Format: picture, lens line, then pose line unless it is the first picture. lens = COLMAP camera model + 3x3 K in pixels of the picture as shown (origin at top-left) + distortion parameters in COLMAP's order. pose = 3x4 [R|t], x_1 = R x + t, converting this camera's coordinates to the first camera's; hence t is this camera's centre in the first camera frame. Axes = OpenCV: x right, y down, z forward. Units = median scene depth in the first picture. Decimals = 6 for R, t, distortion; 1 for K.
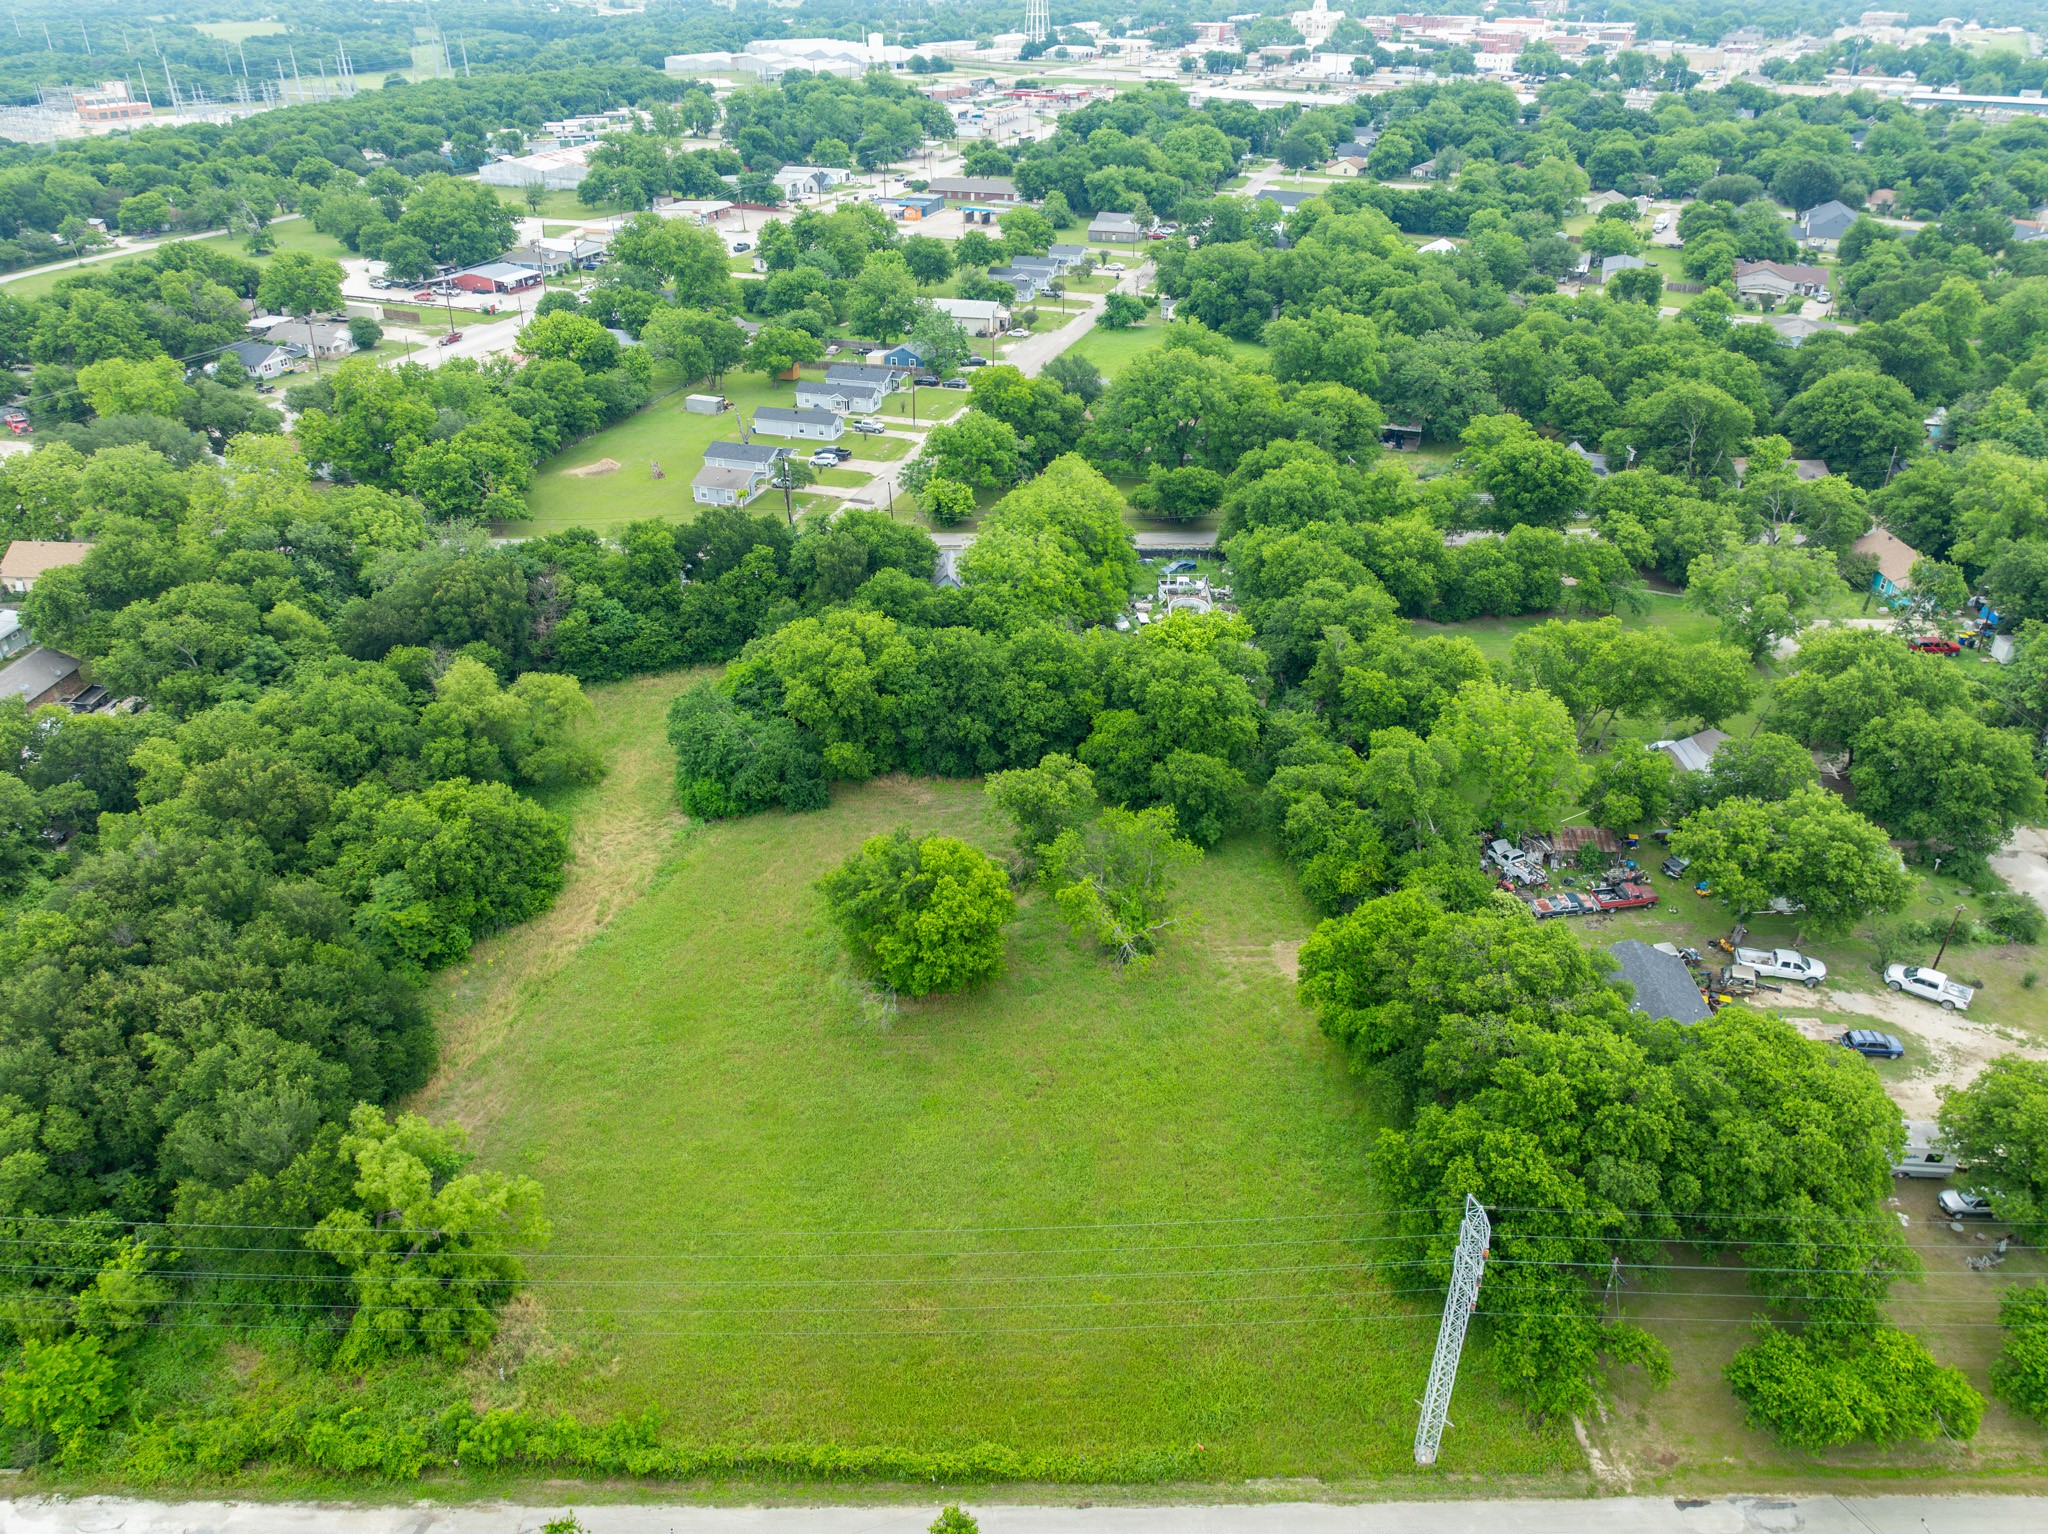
lens RADIAL K [[1436.6, 0, 1026.3], [0, 1436.6, 762.3], [0, 0, 1]] dist [-0.036355, 0.022828]
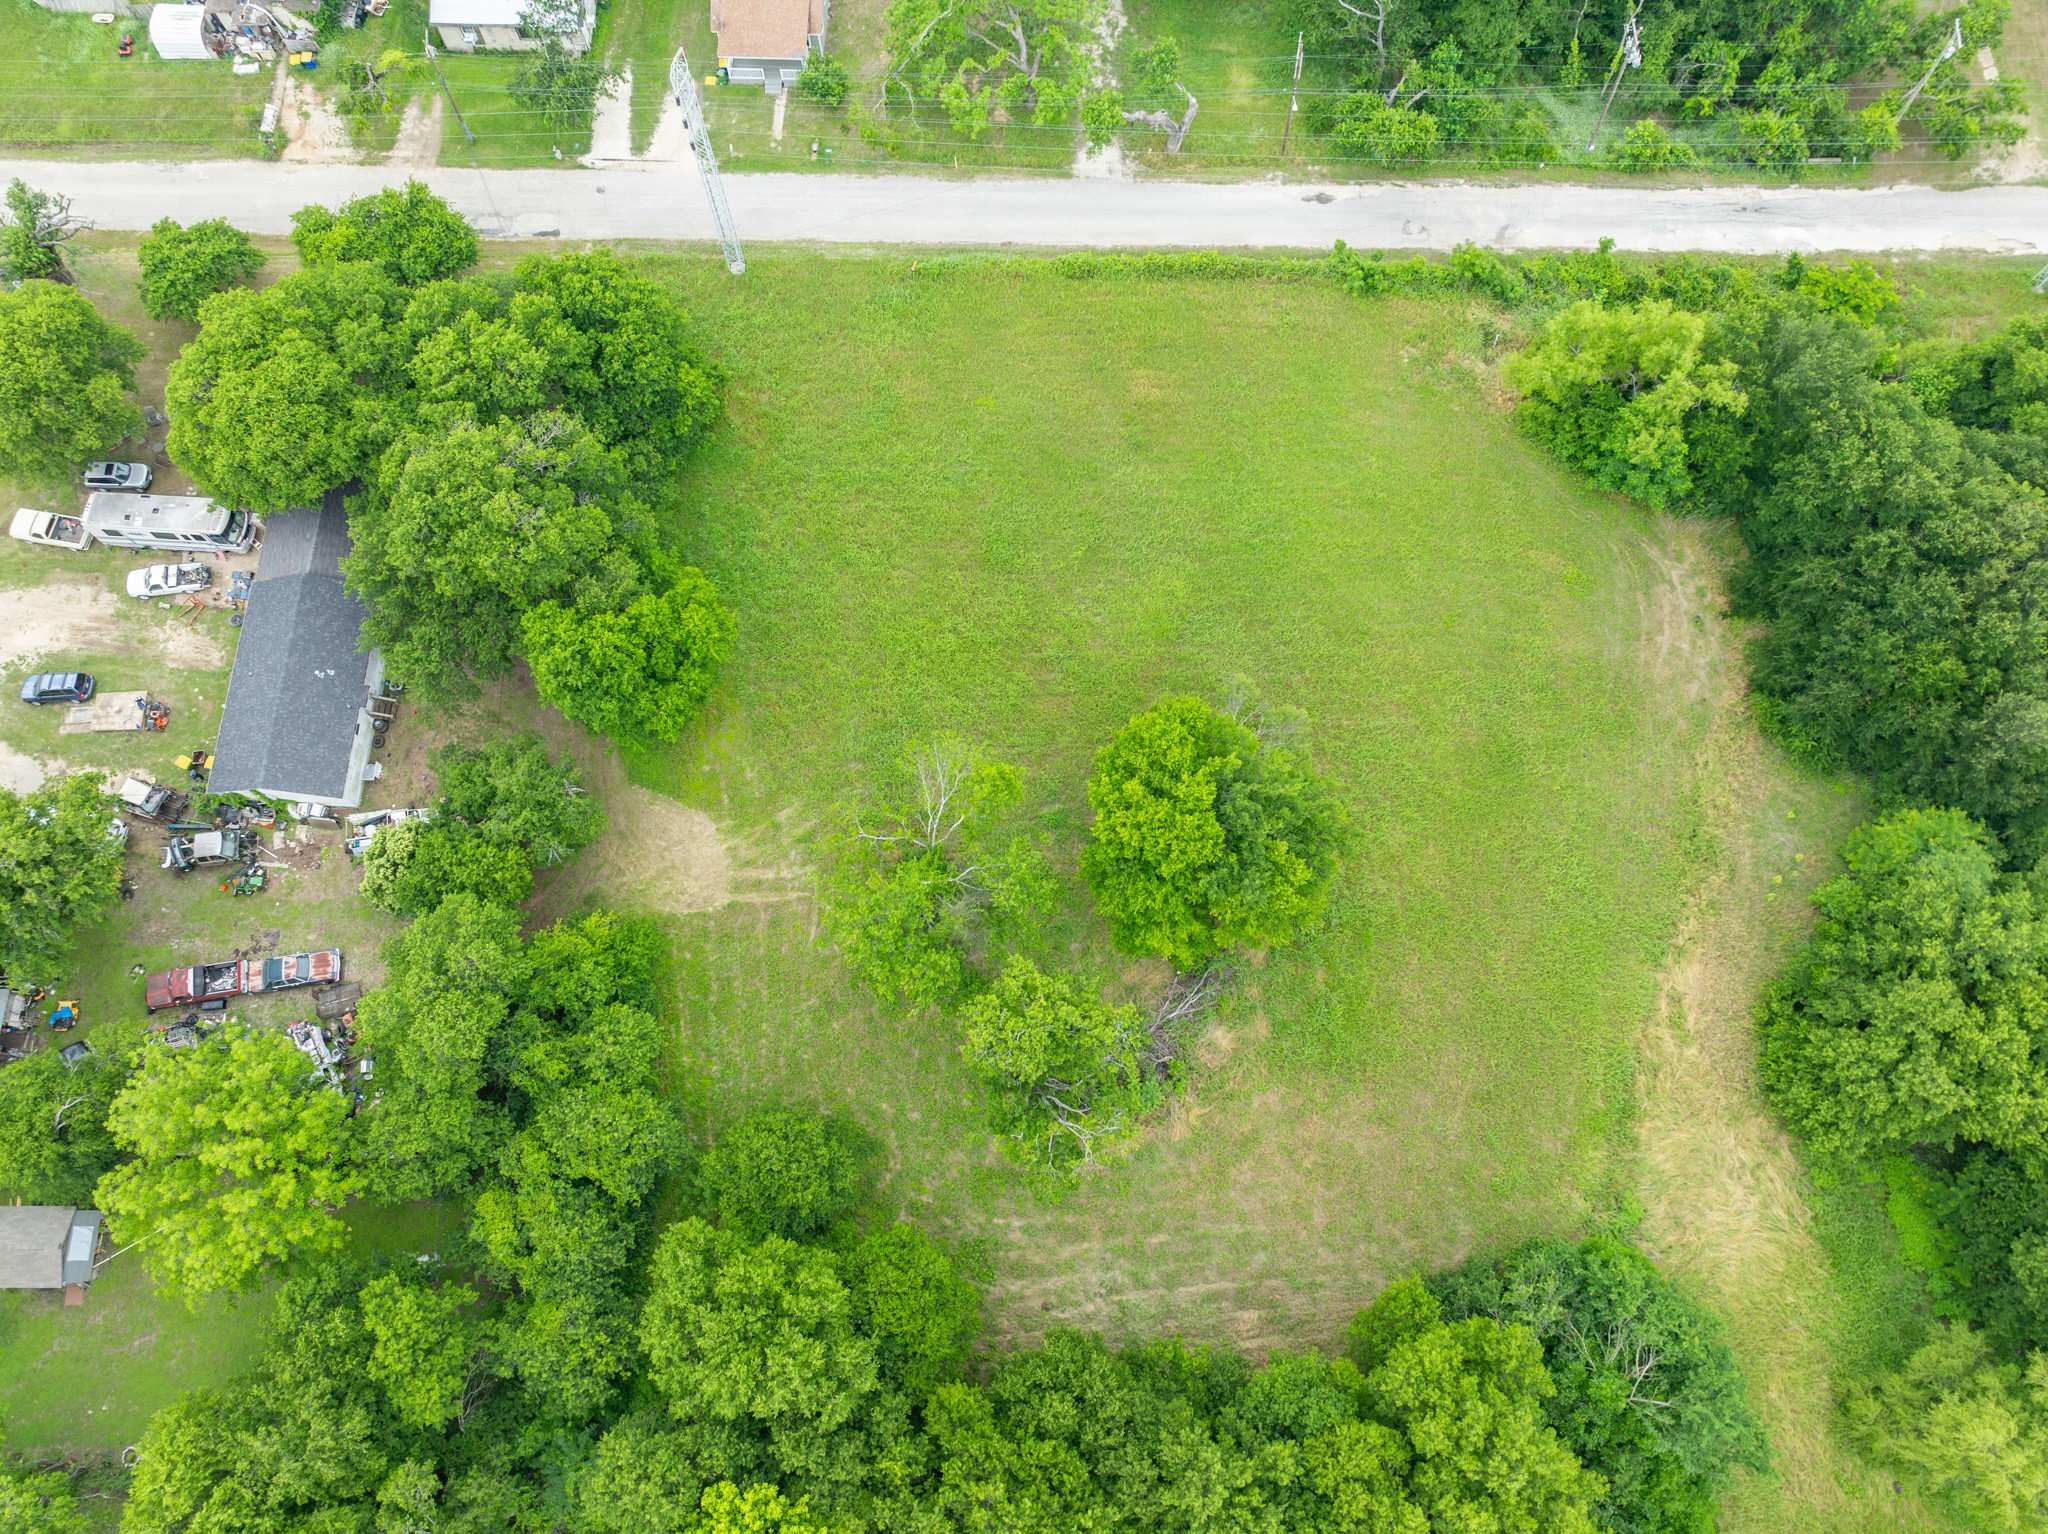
lens RADIAL K [[1436.6, 0, 1026.3], [0, 1436.6, 762.3], [0, 0, 1]] dist [-0.036355, 0.022828]
pose [[-0.999929, 0.009480, -0.007284, 0.017176], [-0.009150, -0.214684, 0.976641, -0.405191], [0.007695, 0.976638, 0.214755, 0.550134]]
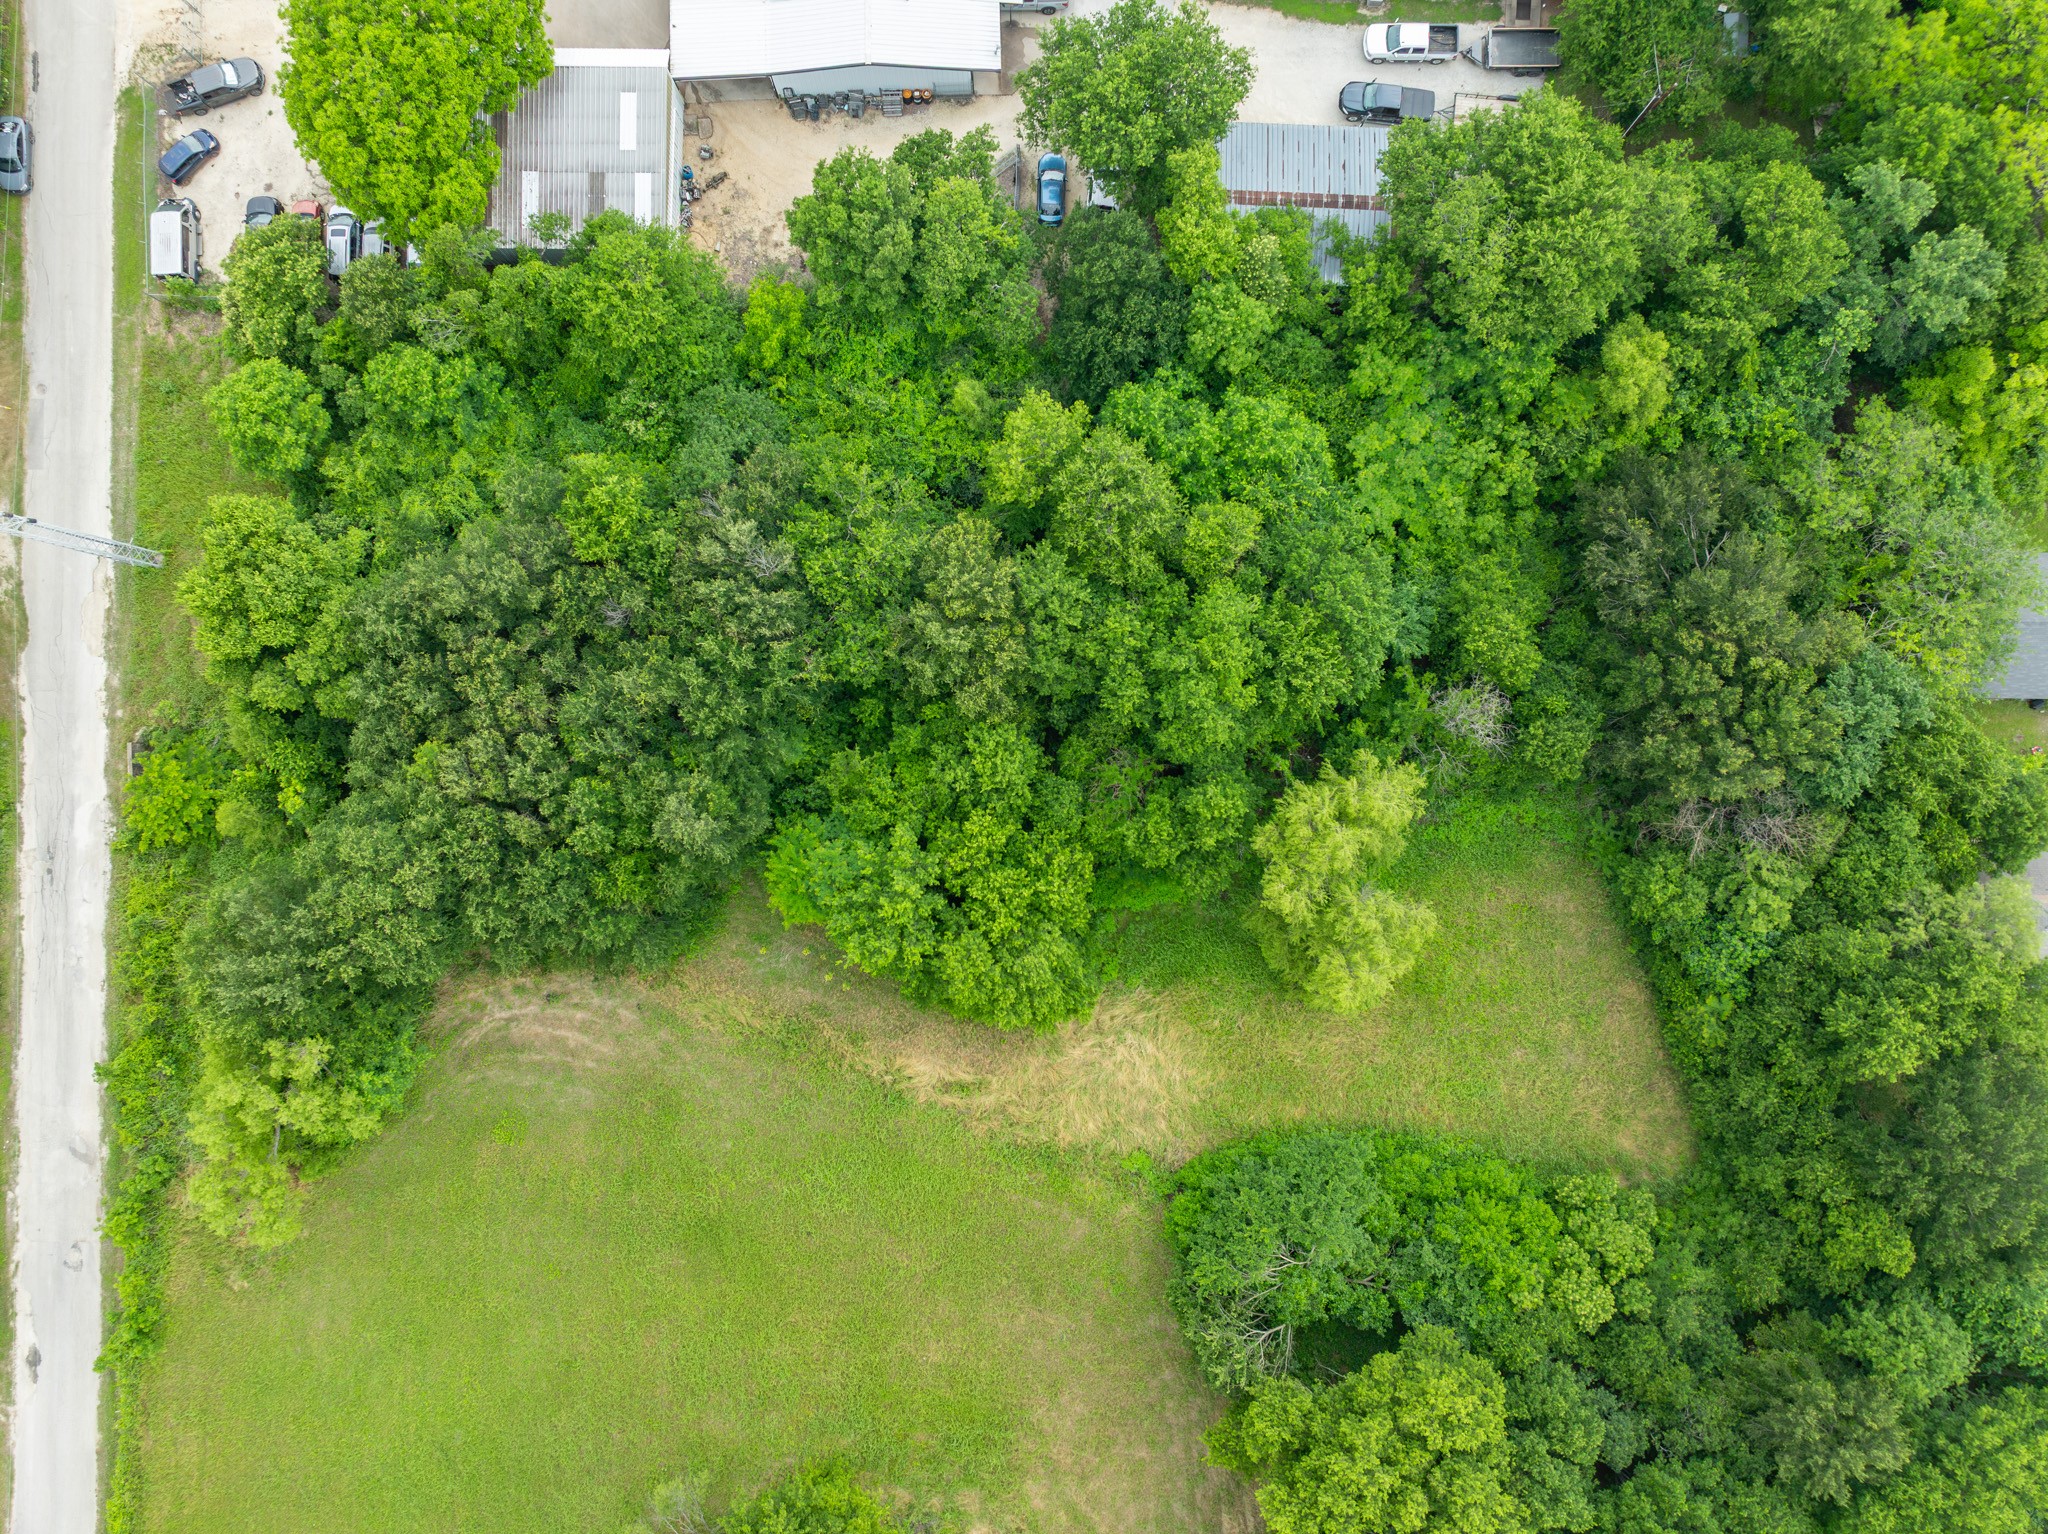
lens RADIAL K [[1436.6, 0, 1026.3], [0, 1436.6, 762.3], [0, 0, 1]] dist [-0.036355, 0.022828]
pose [[0.007204, 0.999732, -0.022007, -0.333920], [-0.497022, 0.022676, 0.867441, -0.409401], [0.867708, 0.004689, 0.497052, 0.503652]]
